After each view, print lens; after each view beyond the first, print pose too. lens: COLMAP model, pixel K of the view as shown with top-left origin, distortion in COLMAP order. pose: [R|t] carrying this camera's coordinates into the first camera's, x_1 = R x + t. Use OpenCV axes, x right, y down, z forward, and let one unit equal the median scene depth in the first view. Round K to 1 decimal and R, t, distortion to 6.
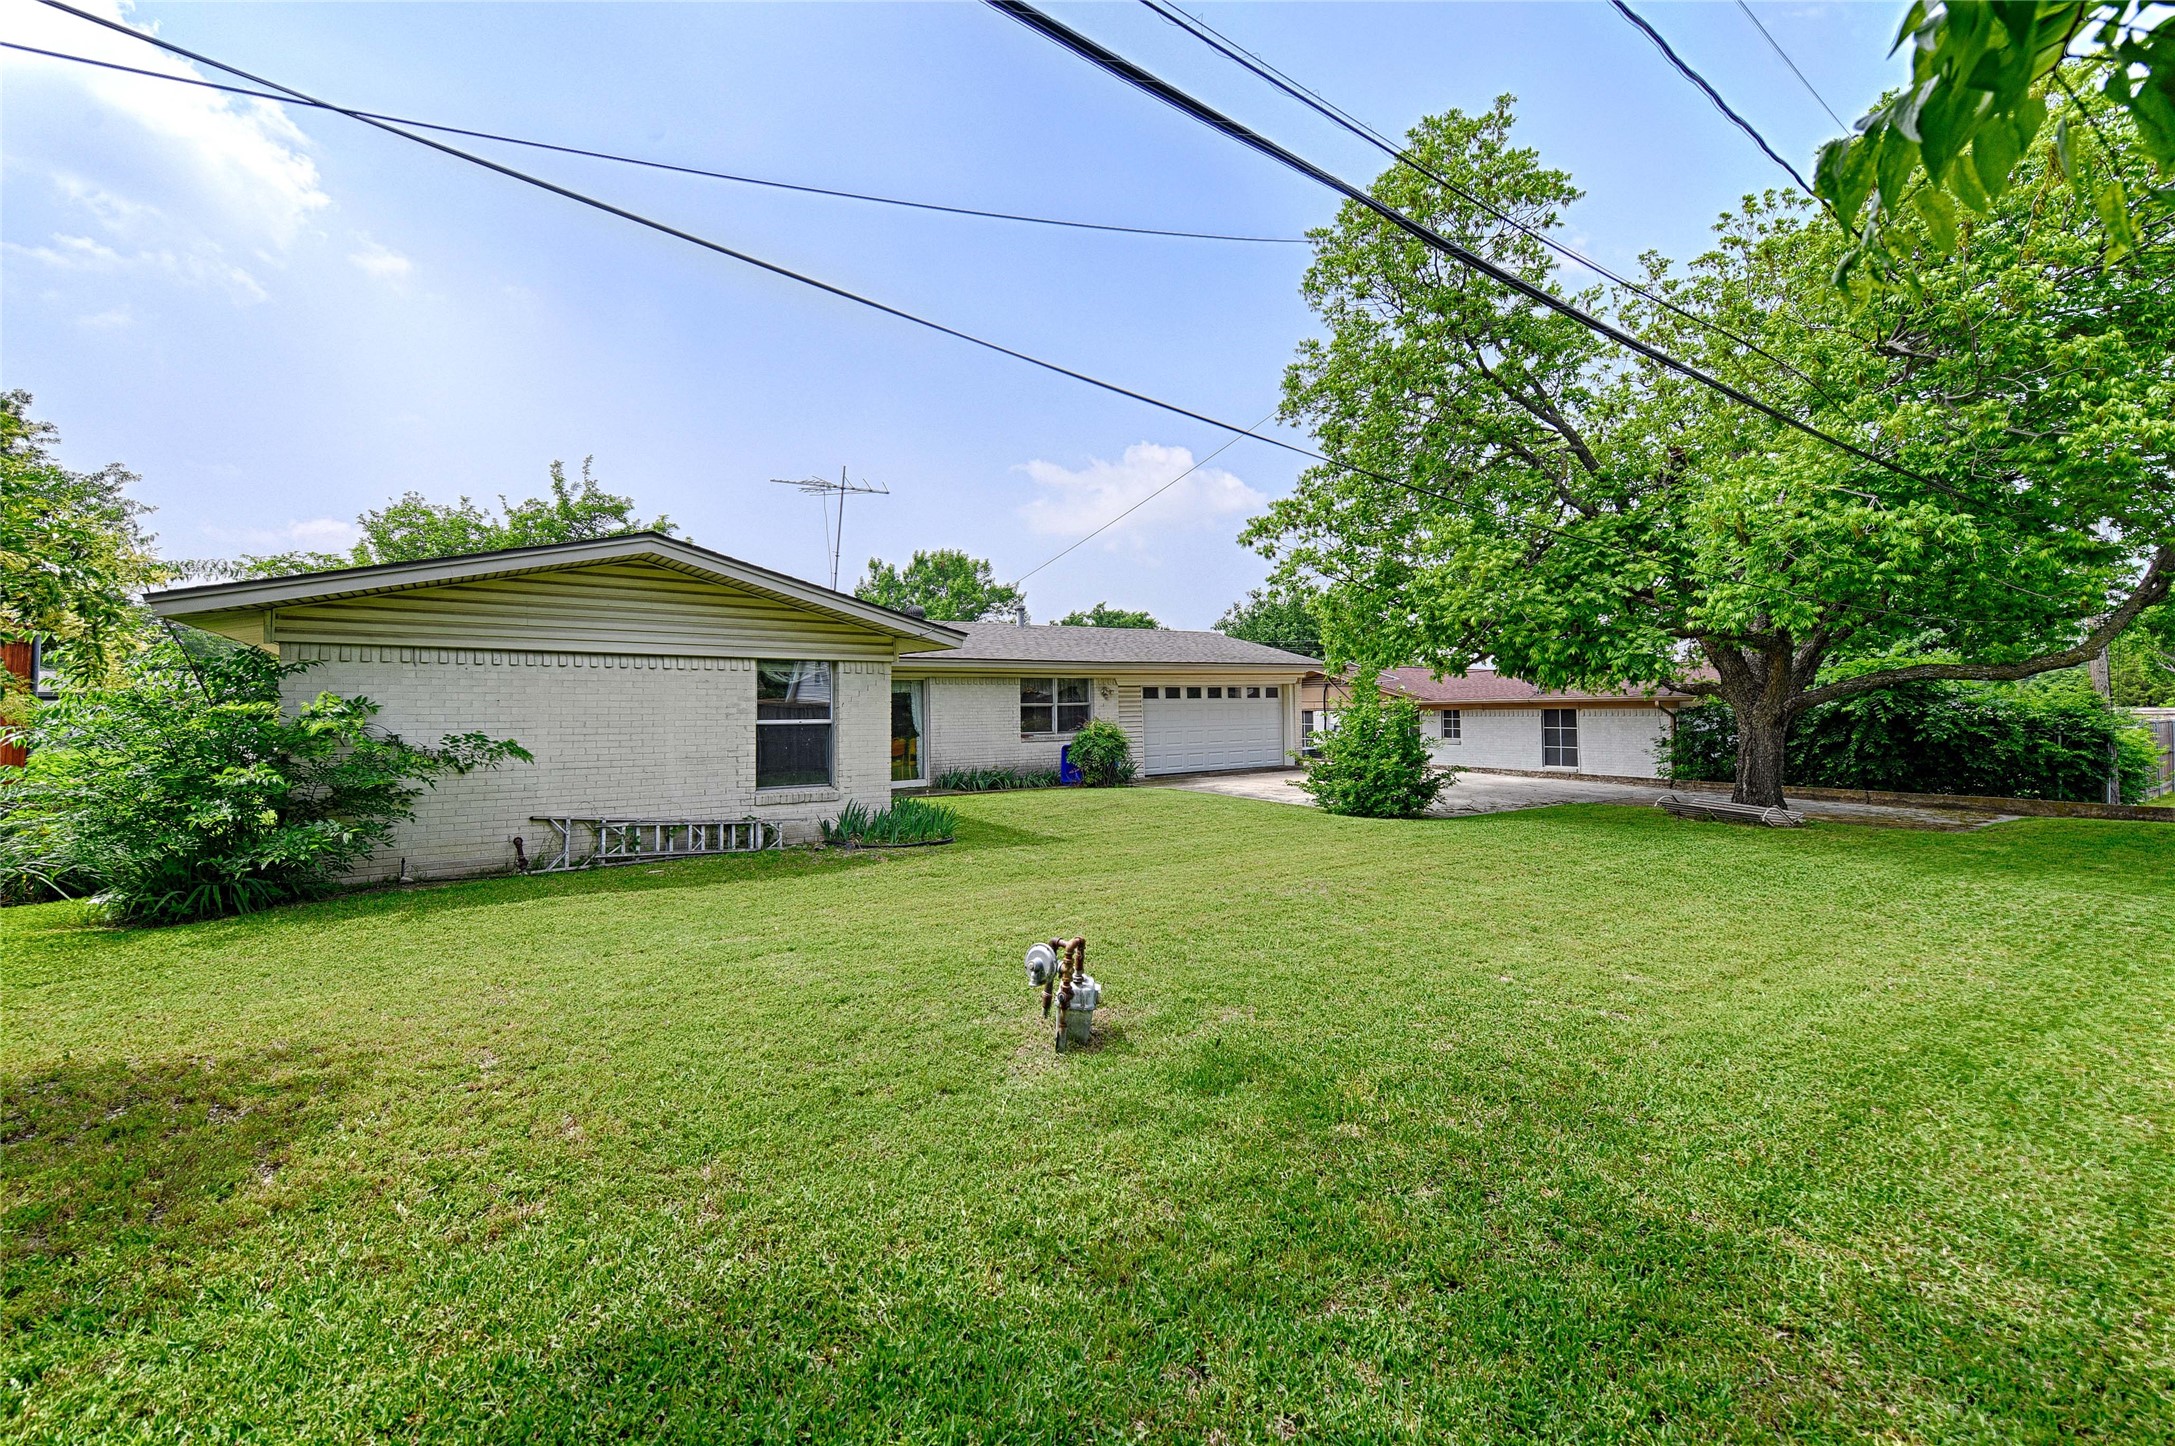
lens RADIAL K [[883.4, 0, 1087.5], [0, 883.4, 723.0], [0, 0, 1]] dist [0.000099, 0.000015]
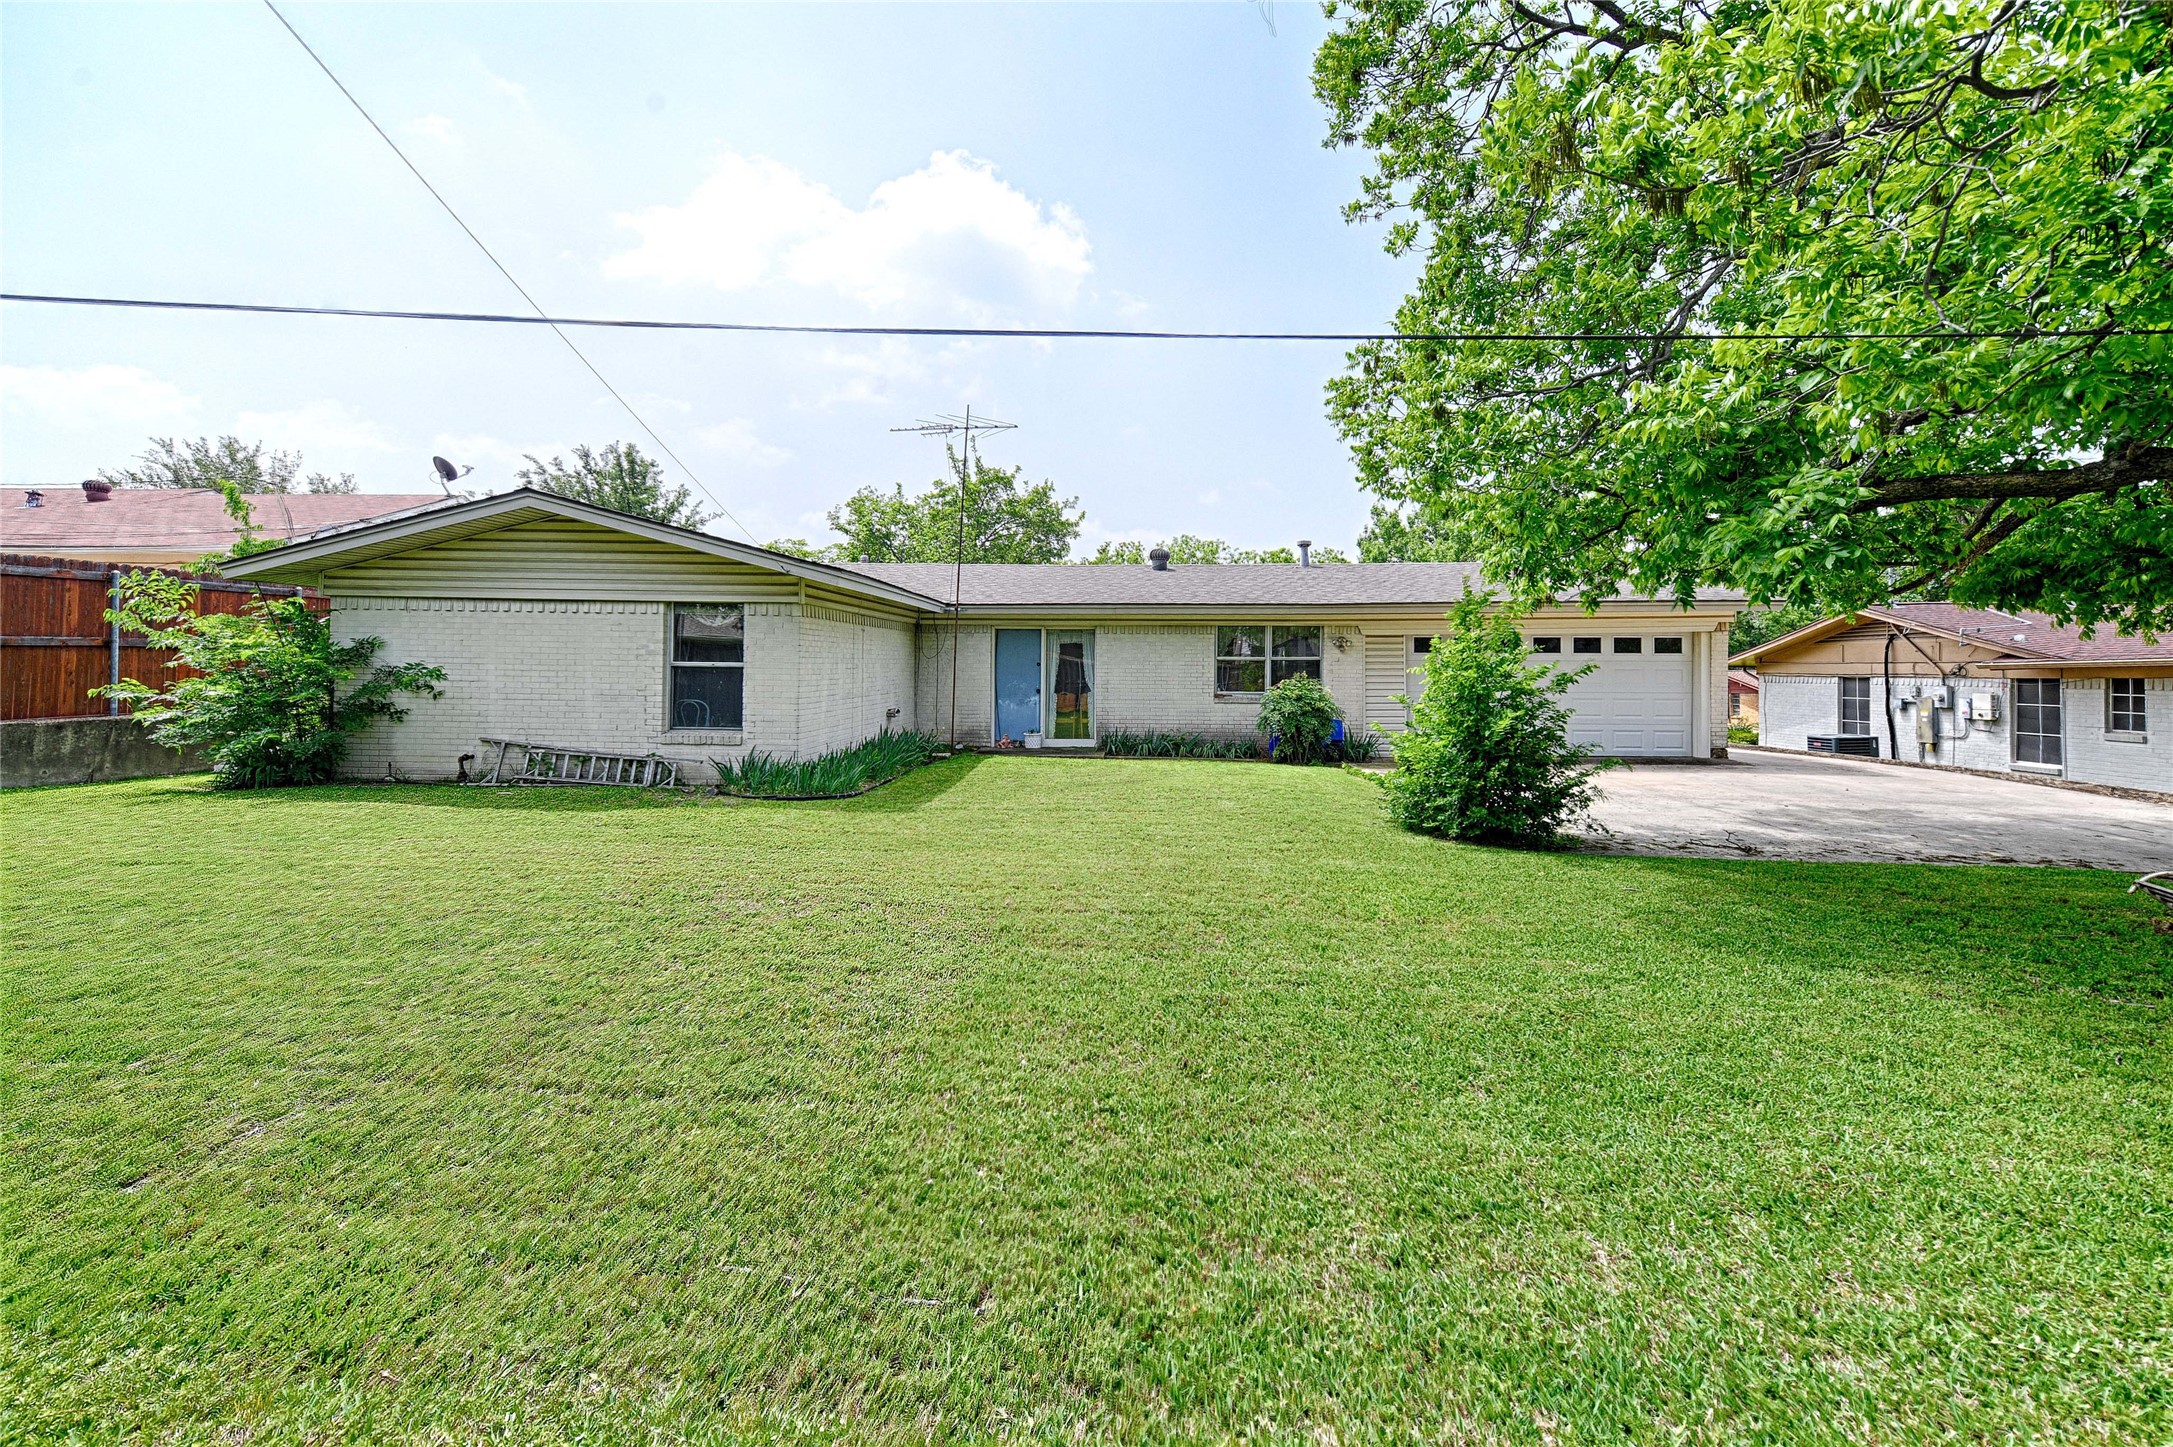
lens RADIAL K [[917.4, 0, 1089.0], [0, 917.4, 685.1], [0, 0, 1]] dist [0.000397, -0.000012]
pose [[0.788819, 0.023094, -0.614192, 0.657671], [-0.025264, 0.999668, 0.005141, 0.006432], [0.614106, 0.011462, 0.789140, 0.441998]]
